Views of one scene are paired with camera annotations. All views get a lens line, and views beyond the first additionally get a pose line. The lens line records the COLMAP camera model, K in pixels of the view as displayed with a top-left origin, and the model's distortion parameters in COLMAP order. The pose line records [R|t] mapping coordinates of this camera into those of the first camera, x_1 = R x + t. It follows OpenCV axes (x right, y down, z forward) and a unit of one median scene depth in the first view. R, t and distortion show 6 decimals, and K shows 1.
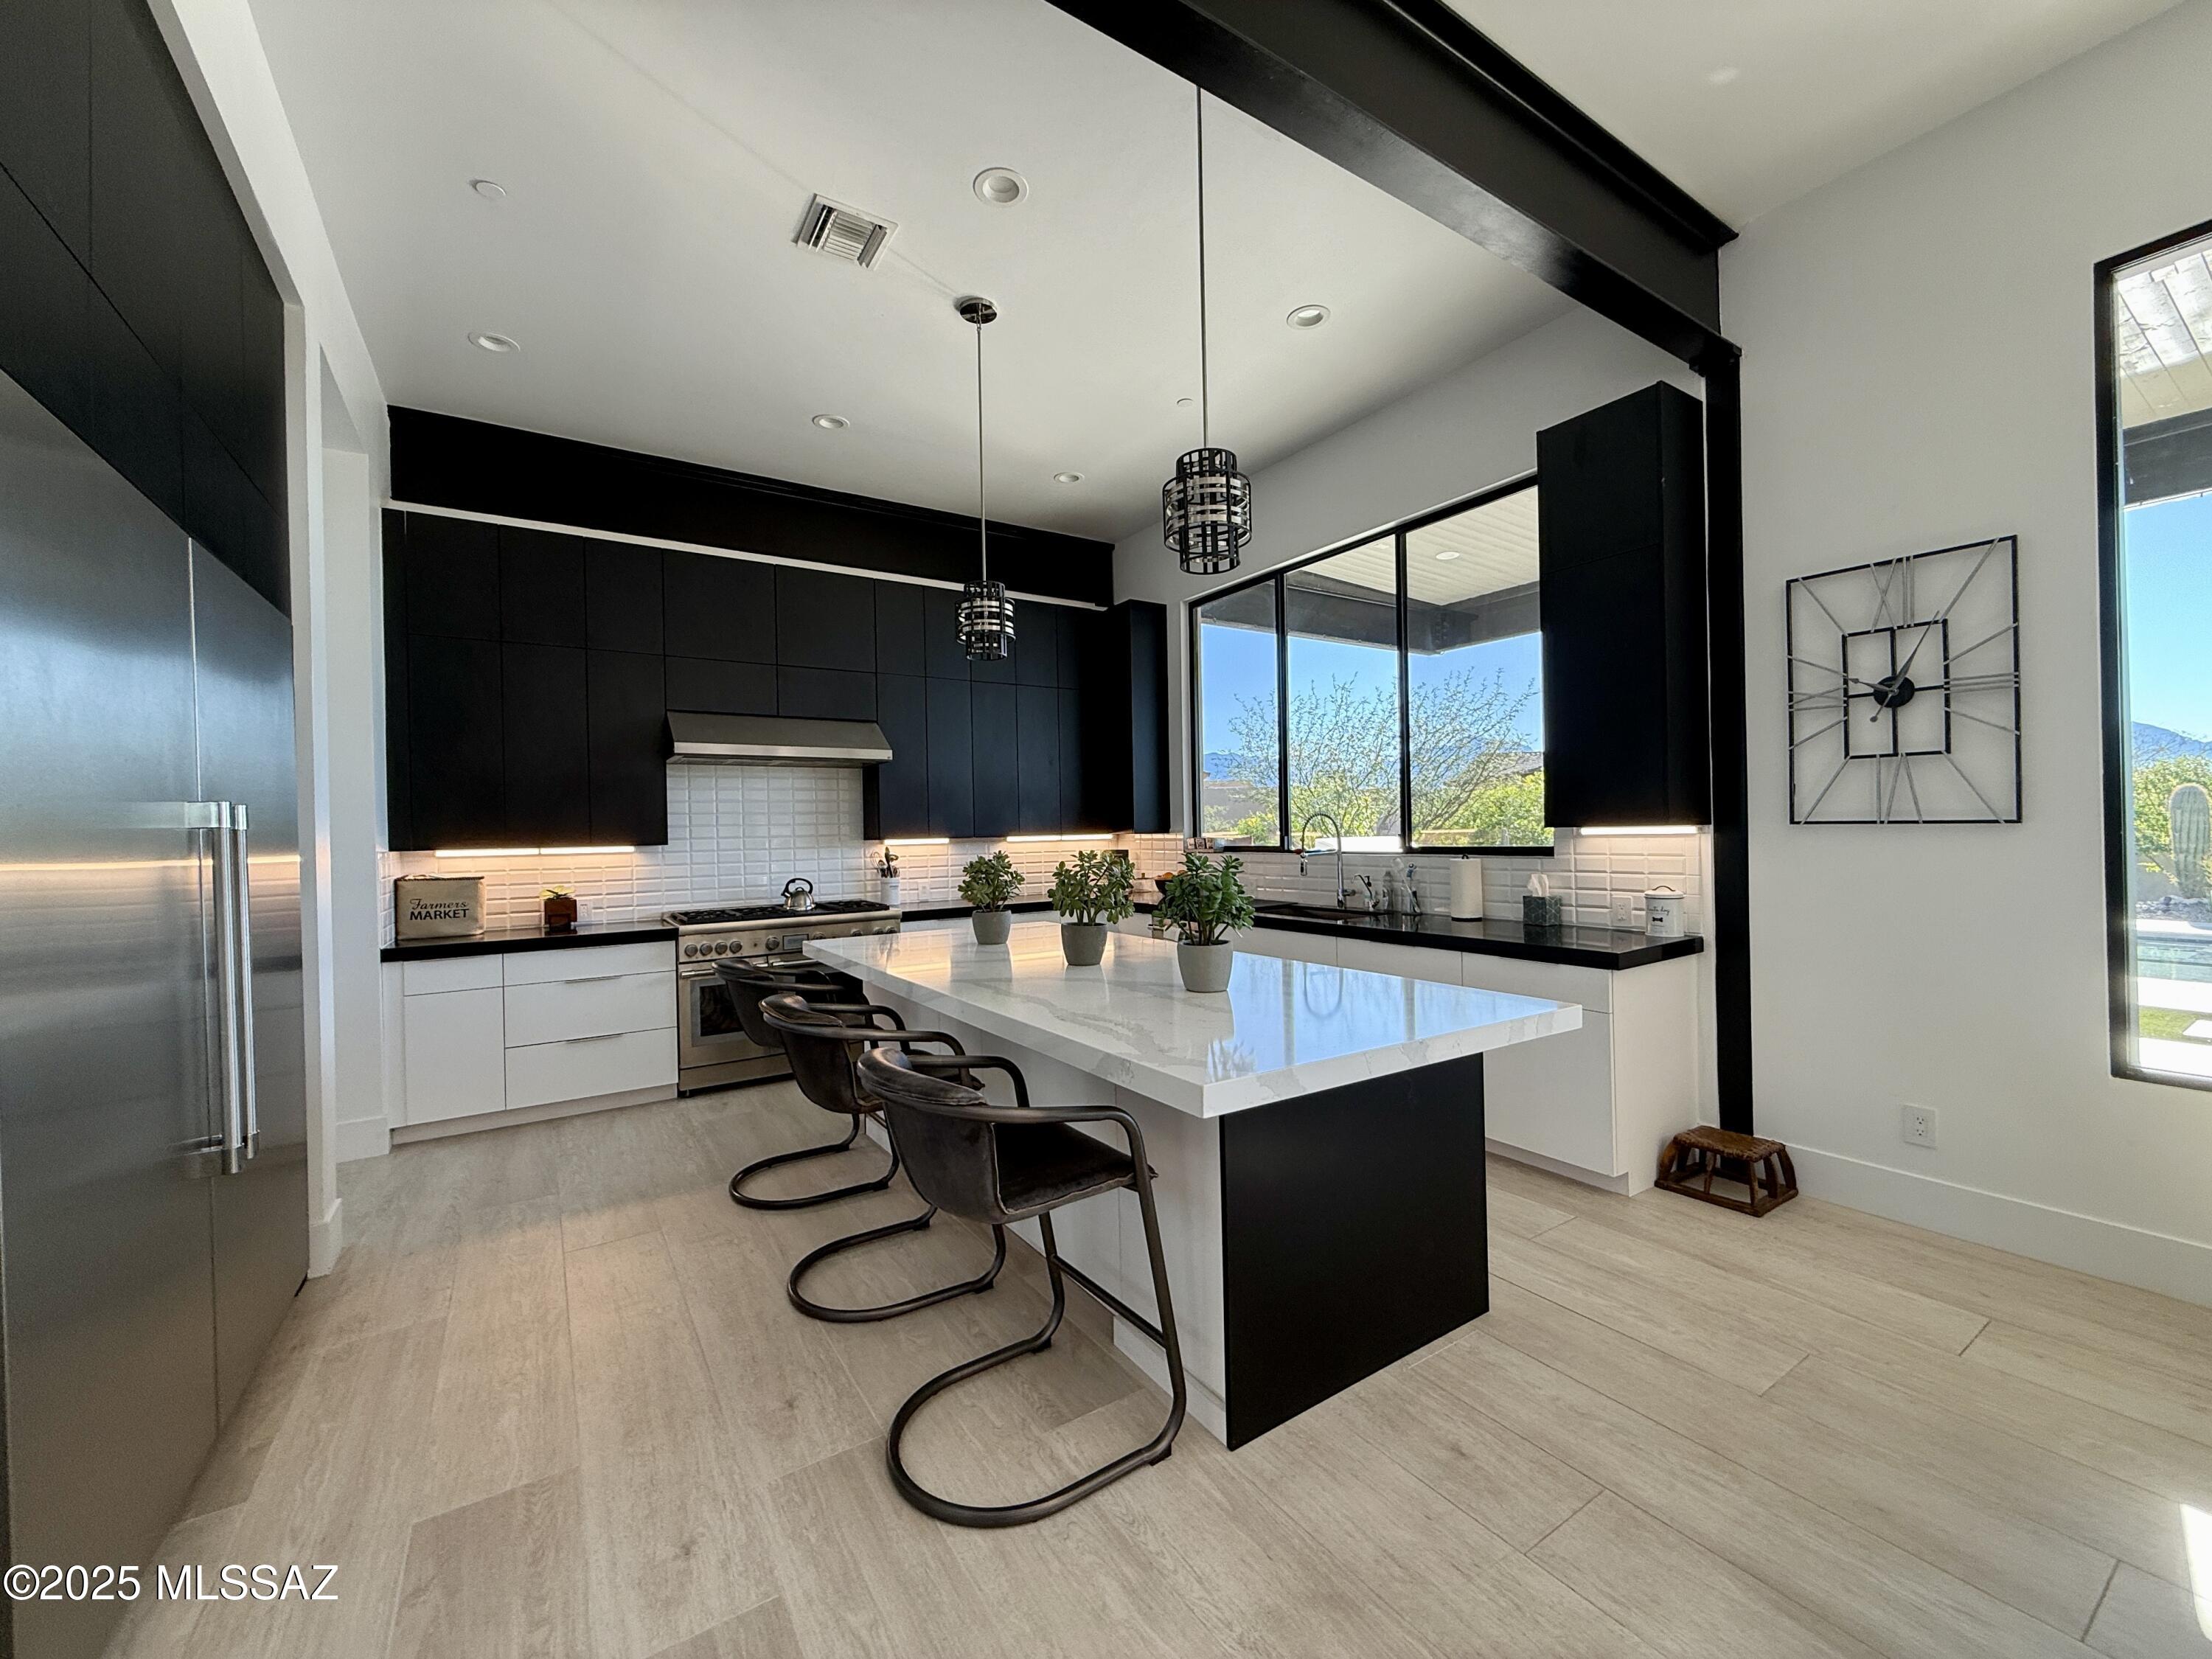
lens RADIAL K [[878.6, 0, 1100.9], [0, 878.6, 833.8], [0, 0, 1]] dist [0.001907, -0.000246]
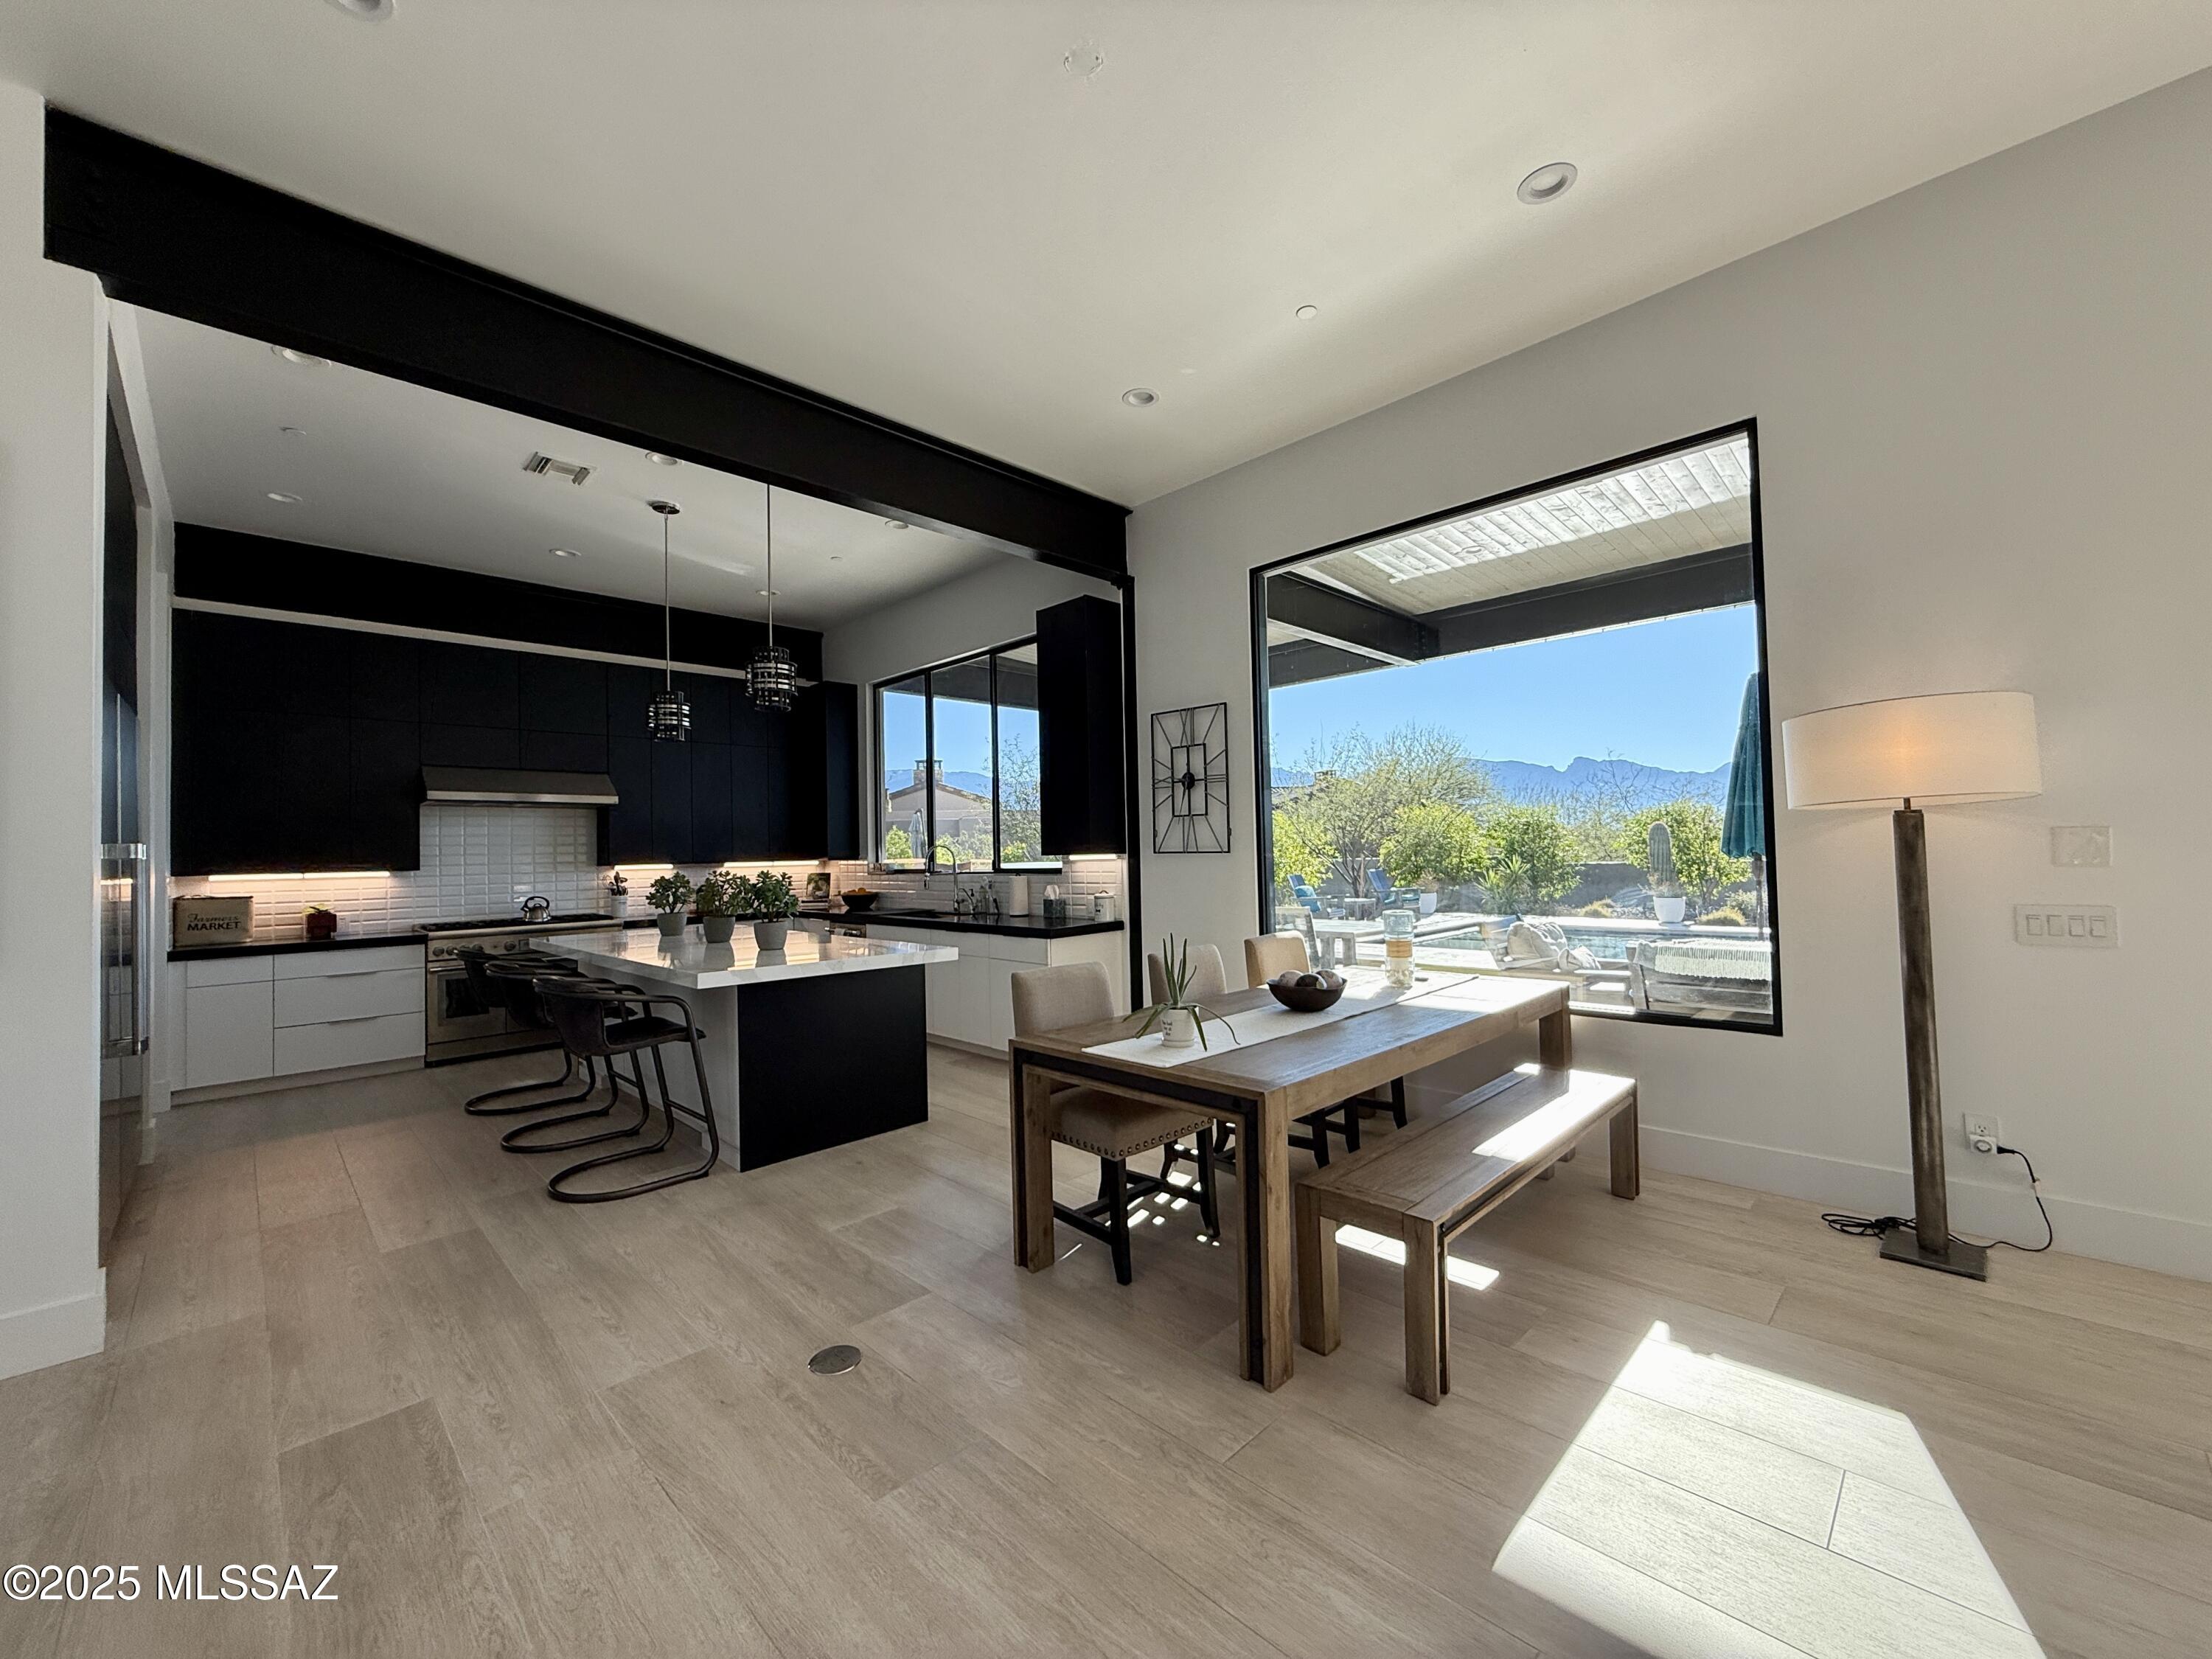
lens RADIAL K [[878.6, 0, 1100.9], [0, 878.6, 833.8], [0, 0, 1]] dist [0.001907, -0.000246]
pose [[0.979130, 0.002275, 0.203221, 0.262386], [0.003862, 0.999548, -0.029799, 0.001887], [-0.203197, 0.029962, 0.978679, -0.549578]]
